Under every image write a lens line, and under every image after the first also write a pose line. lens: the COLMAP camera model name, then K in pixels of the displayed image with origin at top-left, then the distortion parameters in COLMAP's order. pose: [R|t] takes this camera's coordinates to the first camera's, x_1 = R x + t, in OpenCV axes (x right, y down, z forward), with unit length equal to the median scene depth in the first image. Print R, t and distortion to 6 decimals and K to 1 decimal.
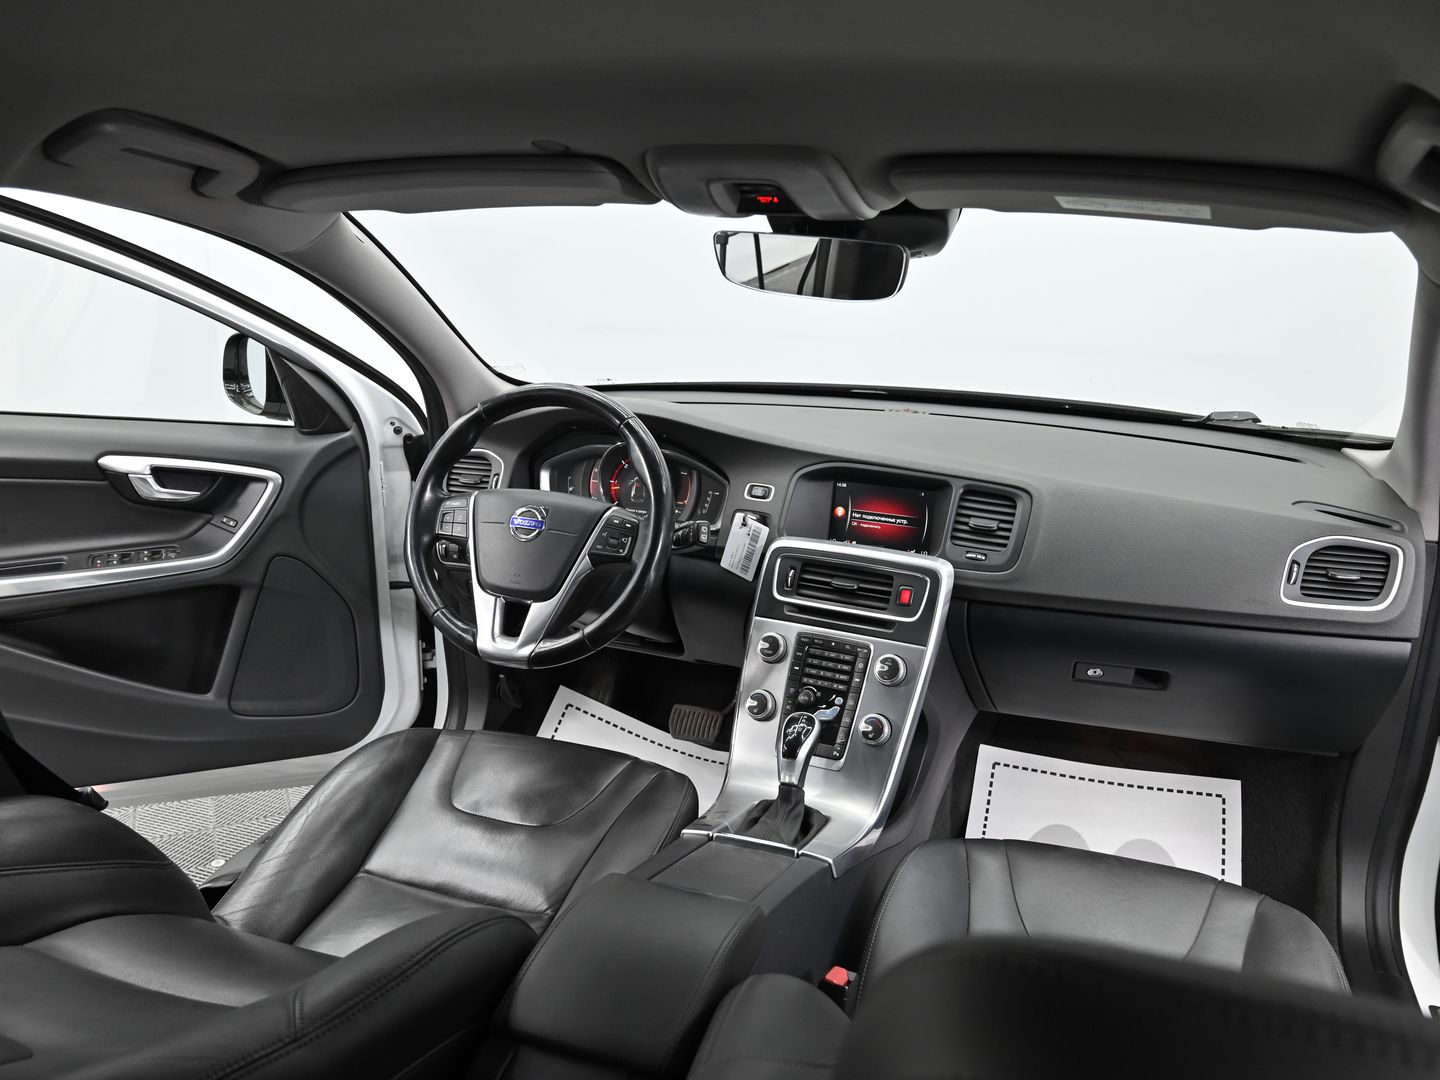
lens RADIAL K [[1150.2, 0, 720.0], [0, 1150.2, 540.0], [0, 0, 1]] dist [0.004050, 0.001408]
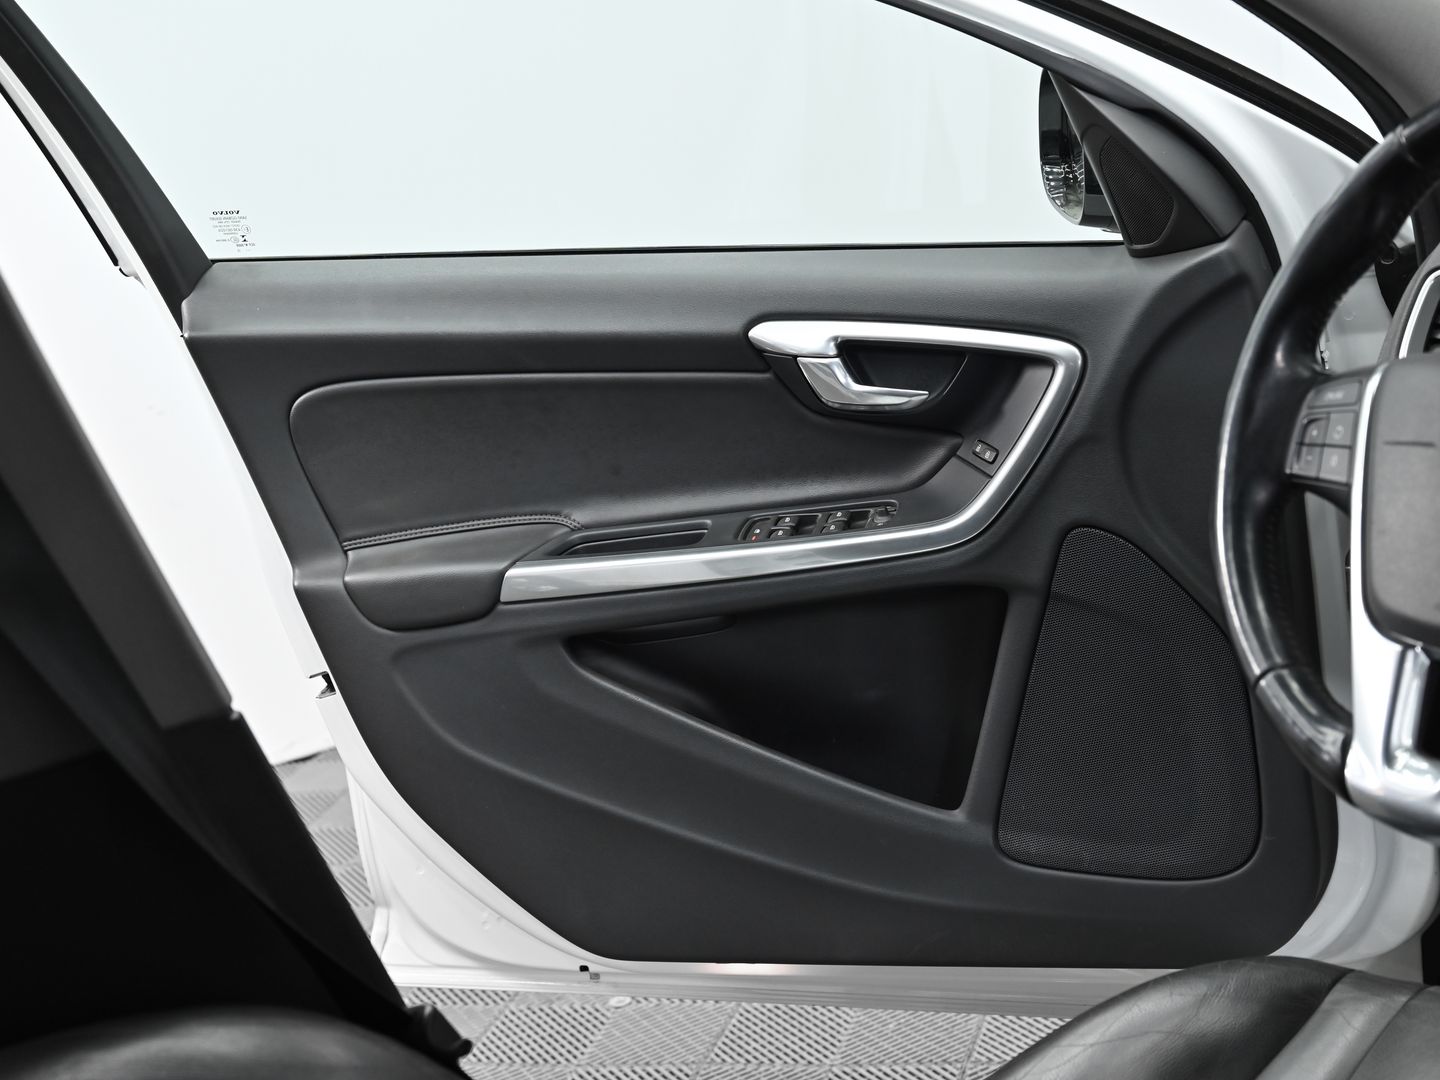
lens RADIAL K [[2121.0, 0, 720.0], [0, 2121.0, 540.0], [0, 0, 1]] dist [0.004950, 0.050002]
pose [[0.736304, 0.021844, -0.676298, 0.085322], [-0.010540, 0.999728, 0.020816, 0.003336], [0.676569, -0.008199, 0.736334, 0.297204]]
